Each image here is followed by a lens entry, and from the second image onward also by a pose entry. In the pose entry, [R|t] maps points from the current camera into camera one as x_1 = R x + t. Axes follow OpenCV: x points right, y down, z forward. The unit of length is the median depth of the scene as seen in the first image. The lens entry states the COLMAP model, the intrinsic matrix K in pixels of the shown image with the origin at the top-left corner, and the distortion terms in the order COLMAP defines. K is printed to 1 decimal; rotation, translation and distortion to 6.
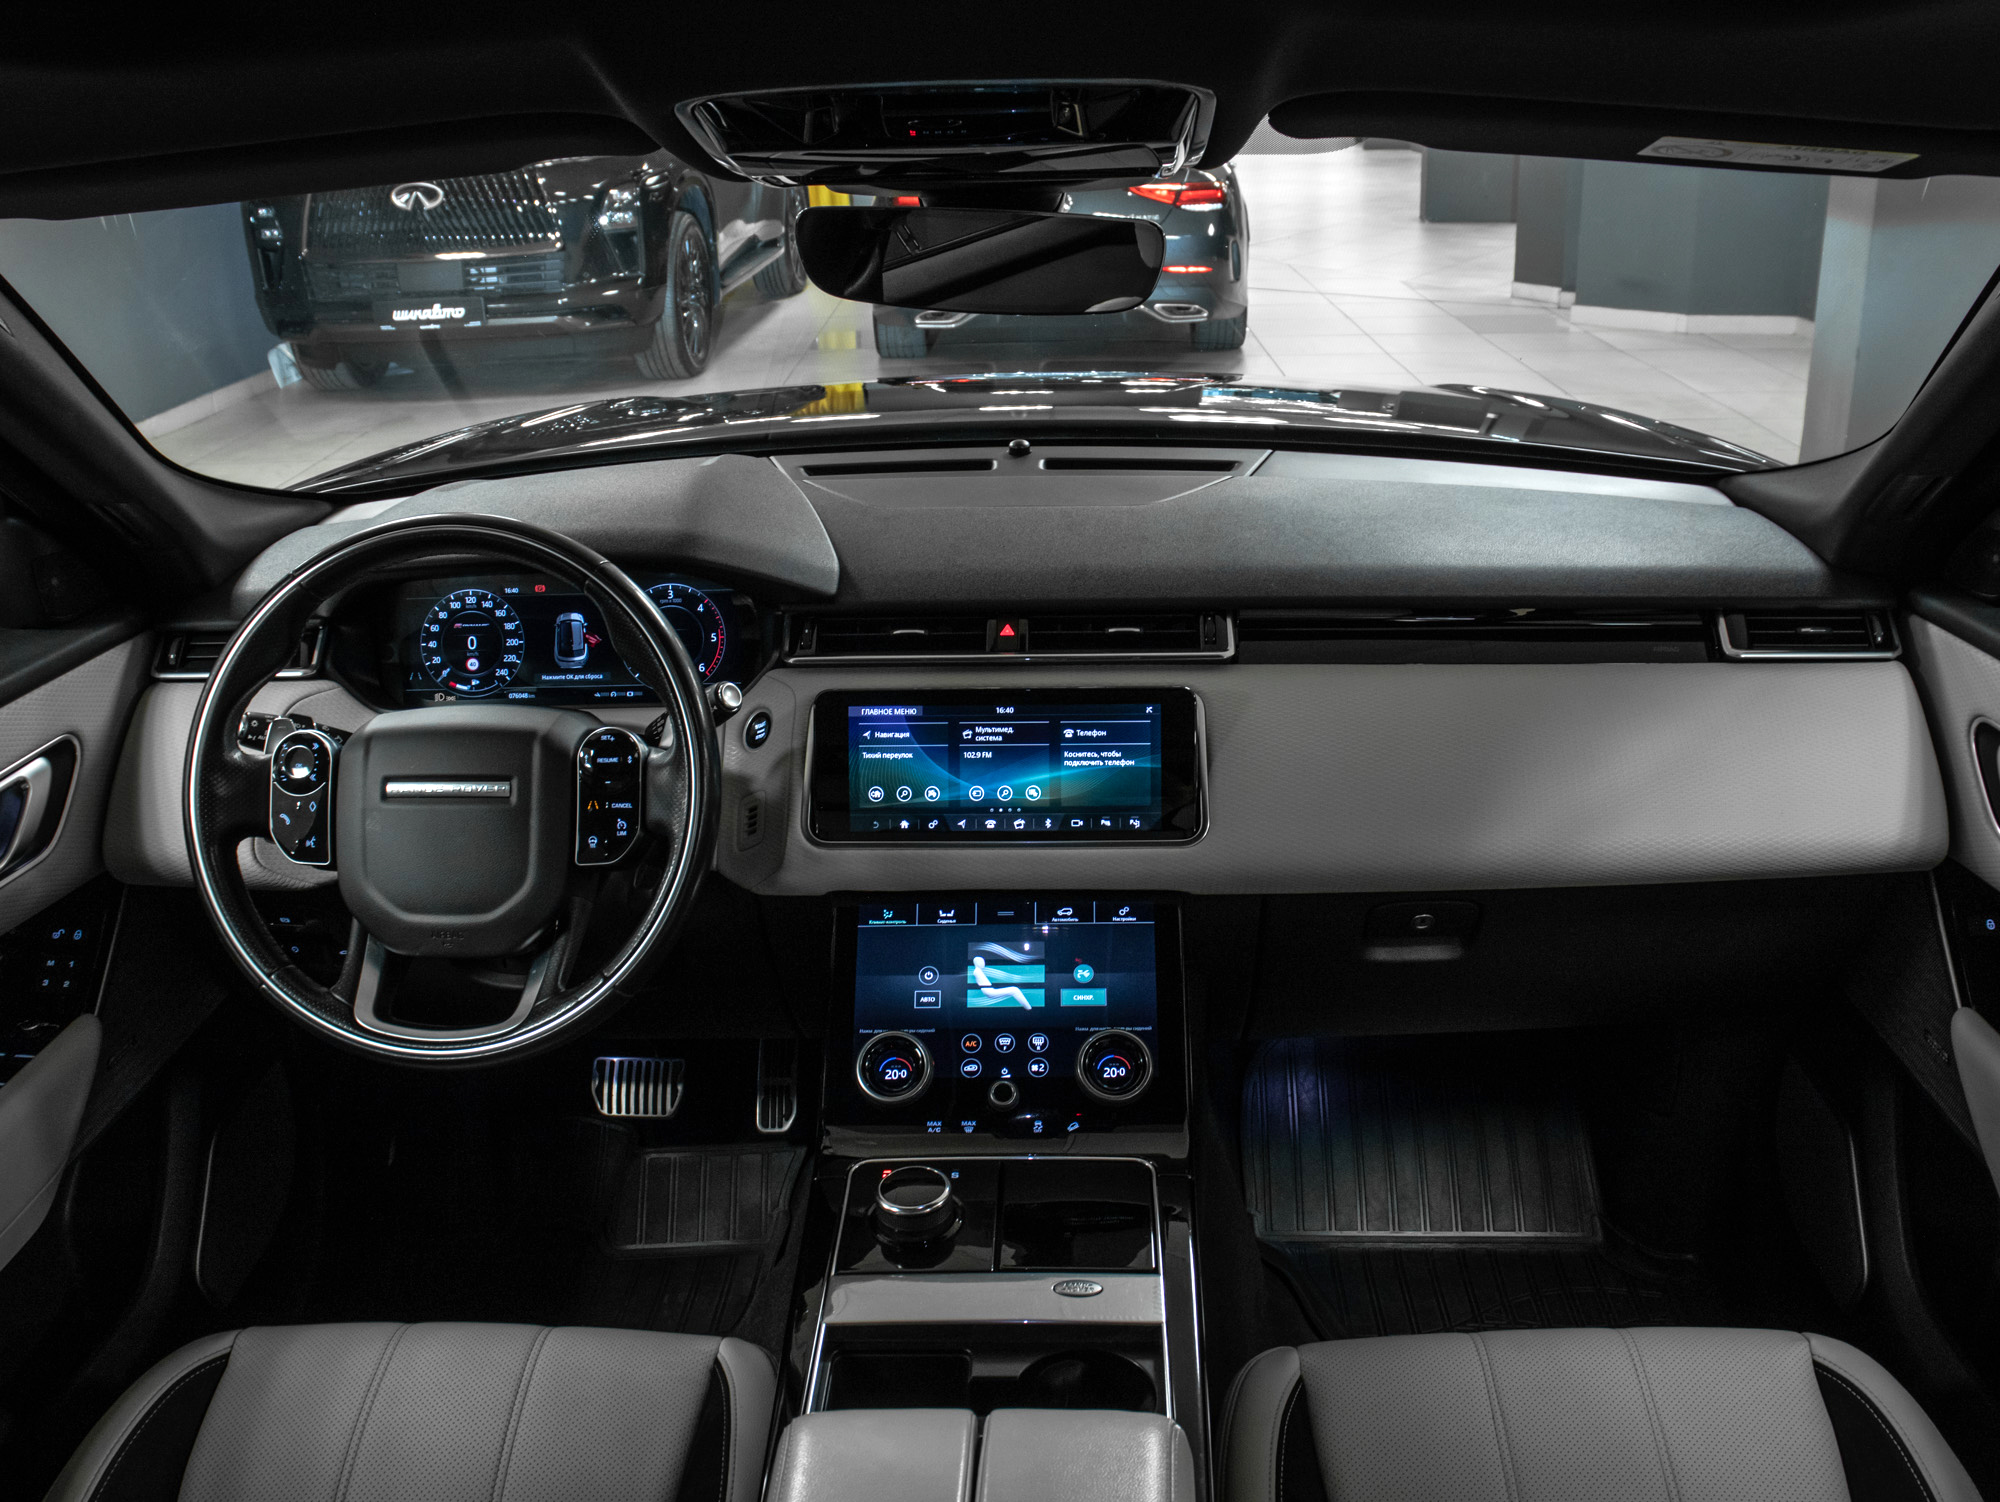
lens RADIAL K [[1882.3, 0, 1133.1], [0, 1882.3, 777.0], [0, 0, 1]] dist [-0.097526, 0.000000]
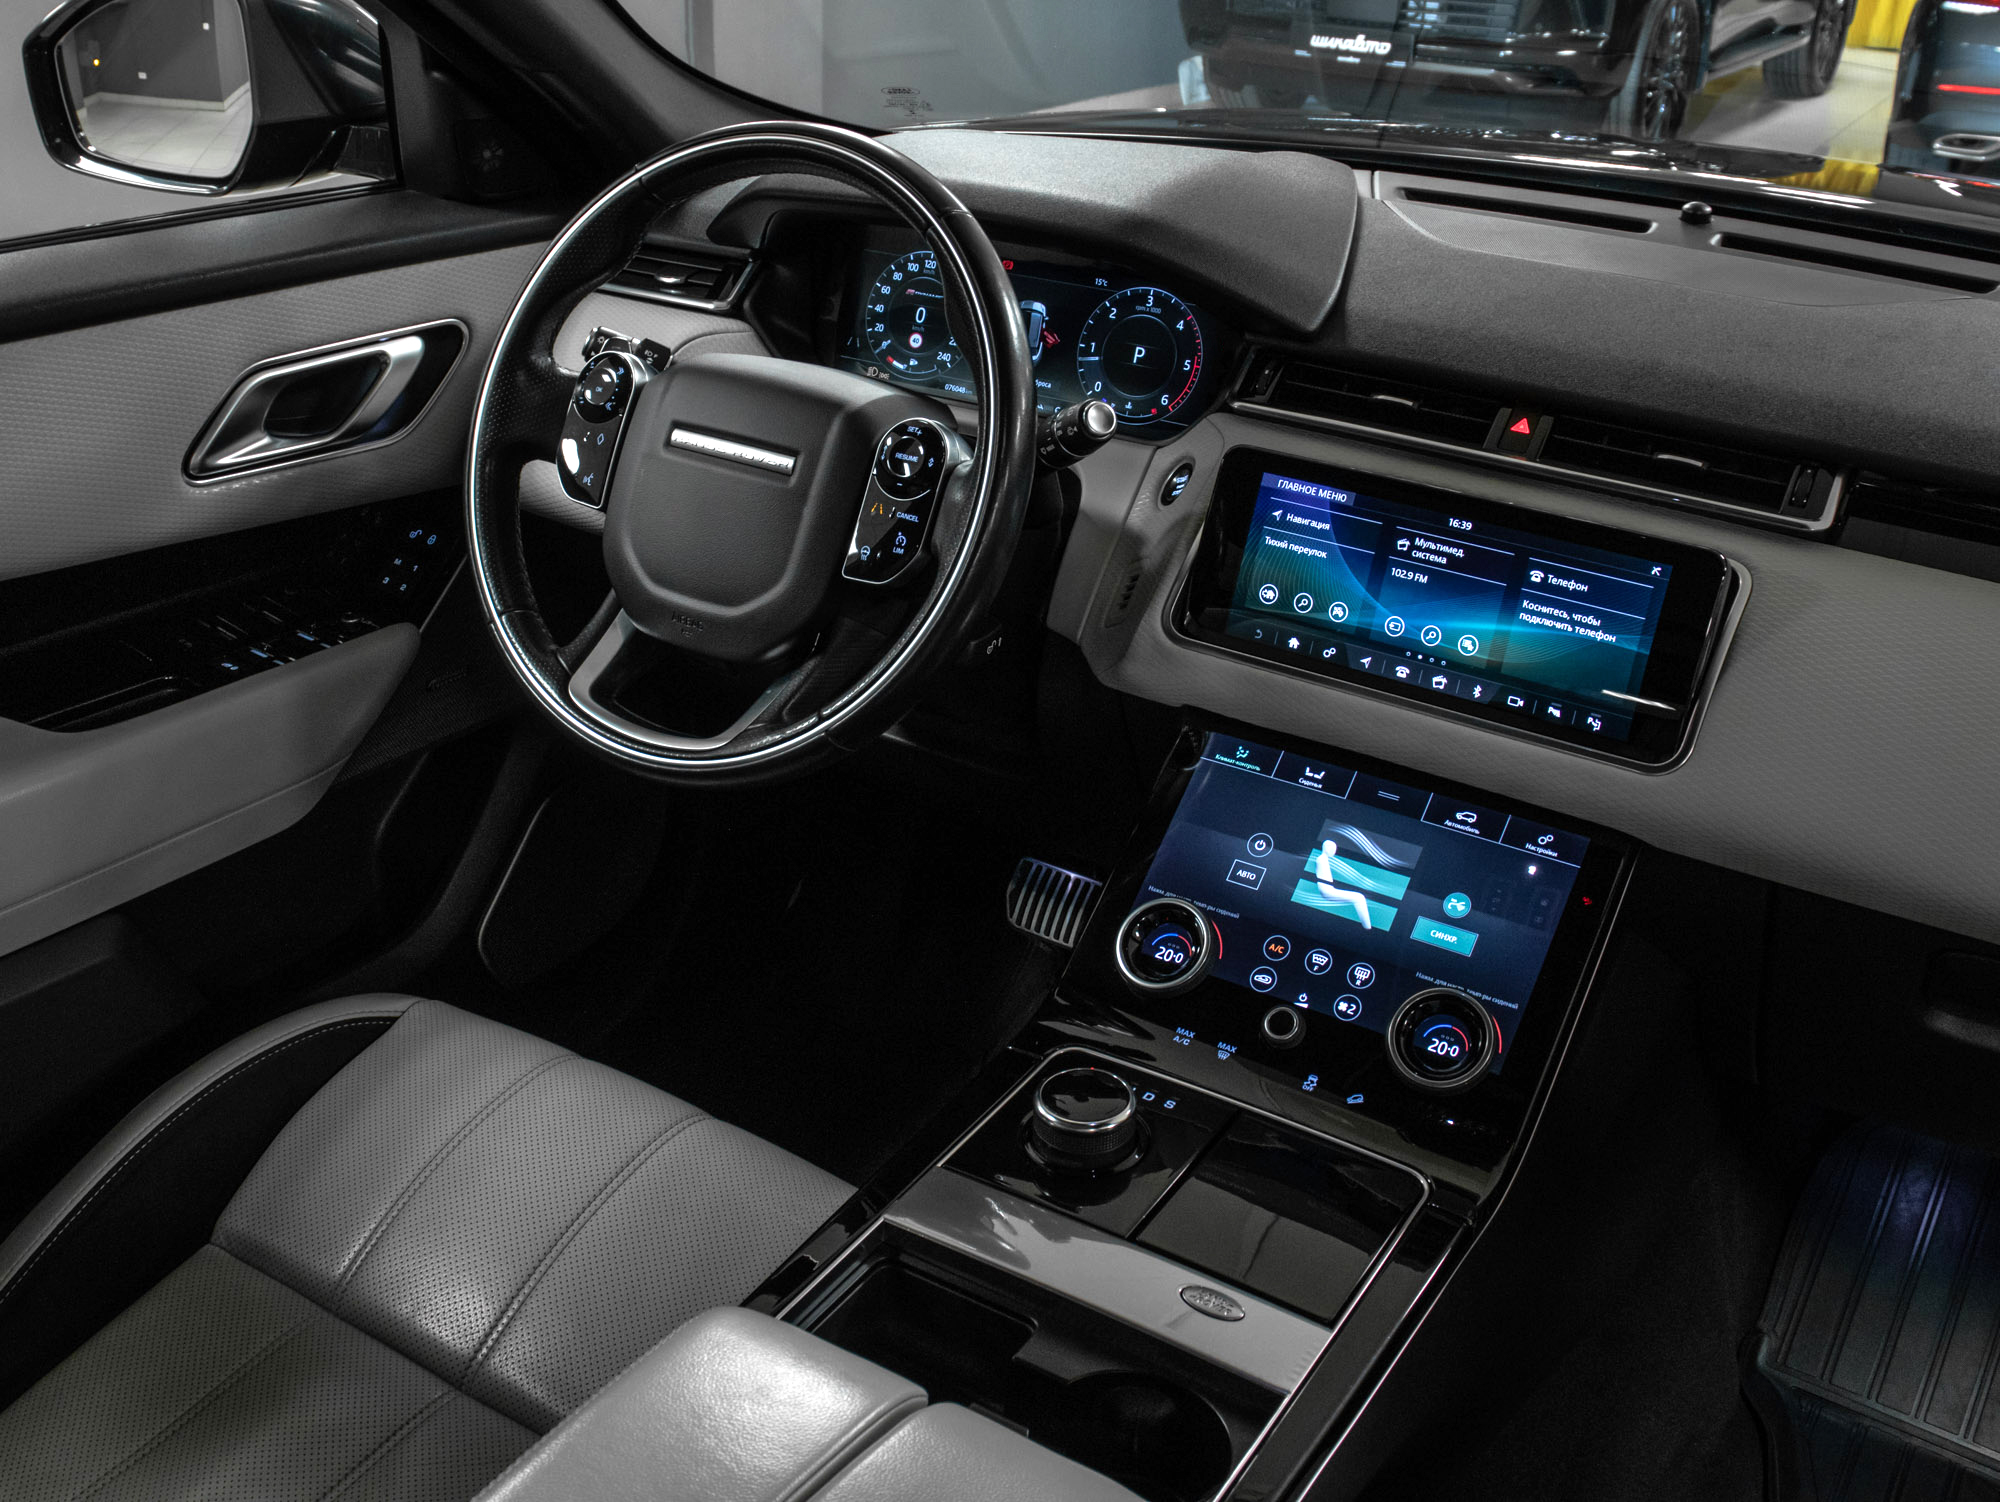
lens RADIAL K [[2170.6, 0, 969.3], [0, 2170.6, 730.8], [0, 0, 1]] dist [-0.129332, 0.000000]
pose [[0.835840, 0.263710, -0.481485, 0.192557], [-0.243339, 0.964170, 0.105649, -0.000550], [0.492094, 0.028858, 0.870063, 0.192932]]
